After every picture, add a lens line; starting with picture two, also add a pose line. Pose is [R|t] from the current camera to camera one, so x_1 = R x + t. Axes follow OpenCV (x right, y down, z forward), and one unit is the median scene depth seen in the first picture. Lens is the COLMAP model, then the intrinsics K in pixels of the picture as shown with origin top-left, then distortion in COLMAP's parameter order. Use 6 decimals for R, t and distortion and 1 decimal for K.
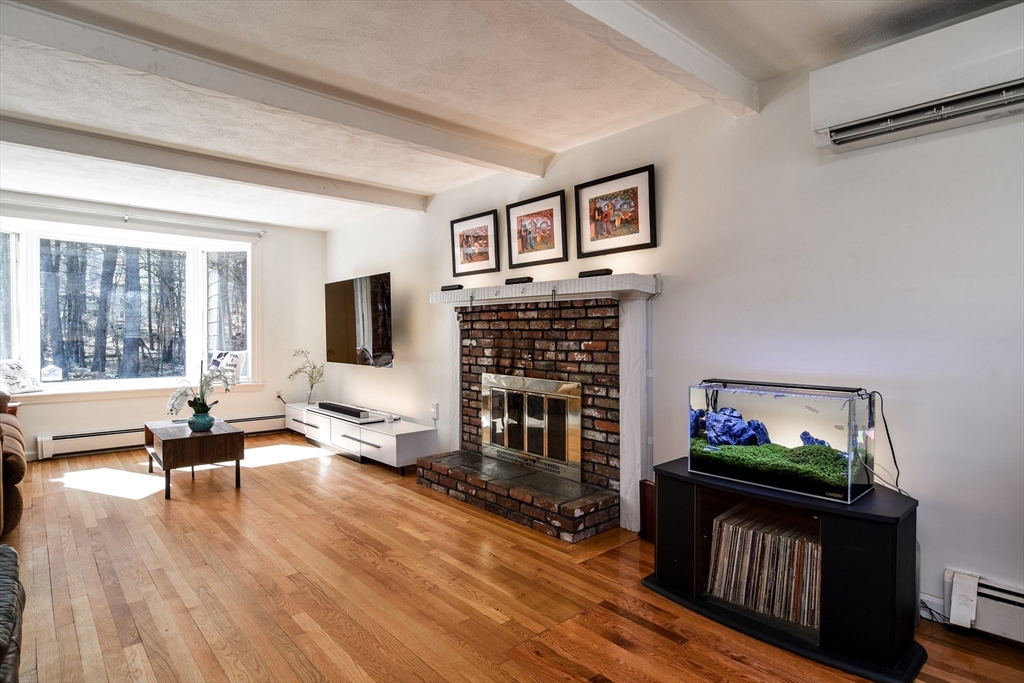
lens RADIAL K [[552.3, 0, 514.9], [0, 552.3, 337.8], [0, 0, 1]] dist [0.008468, -0.007942]
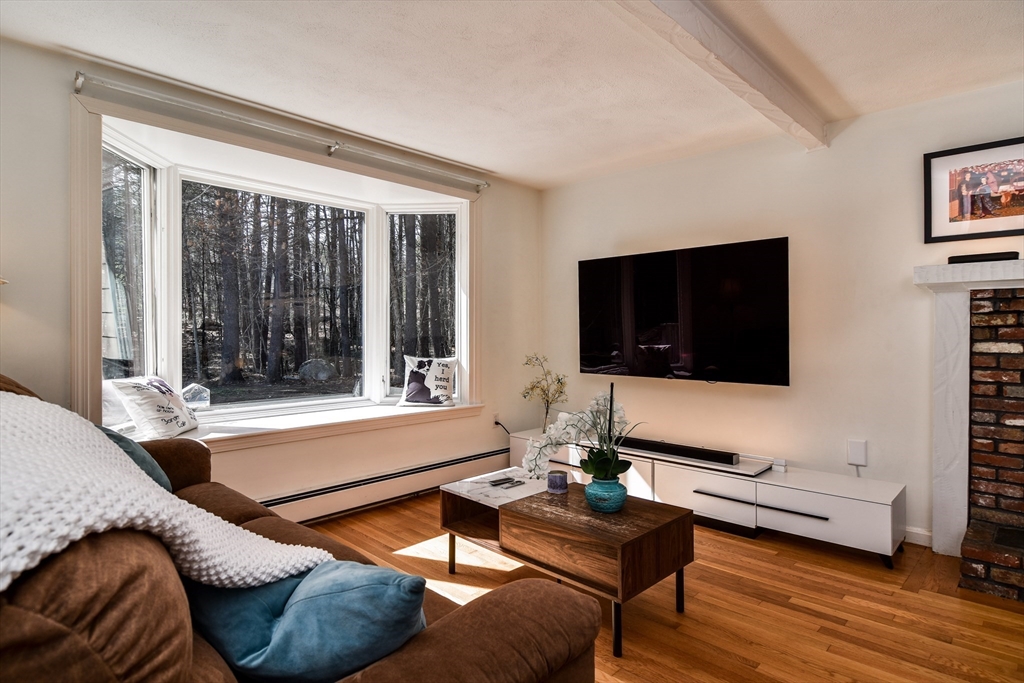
lens RADIAL K [[552.3, 0, 511.5], [0, 552.3, 334.2], [0, 0, 1]] dist [0.008468, -0.007942]
pose [[0.996098, -0.001791, 0.088235, -0.849472], [0.001835, 0.999998, -0.000416, -0.008849], [-0.088234, 0.000576, 0.996100, 0.548536]]
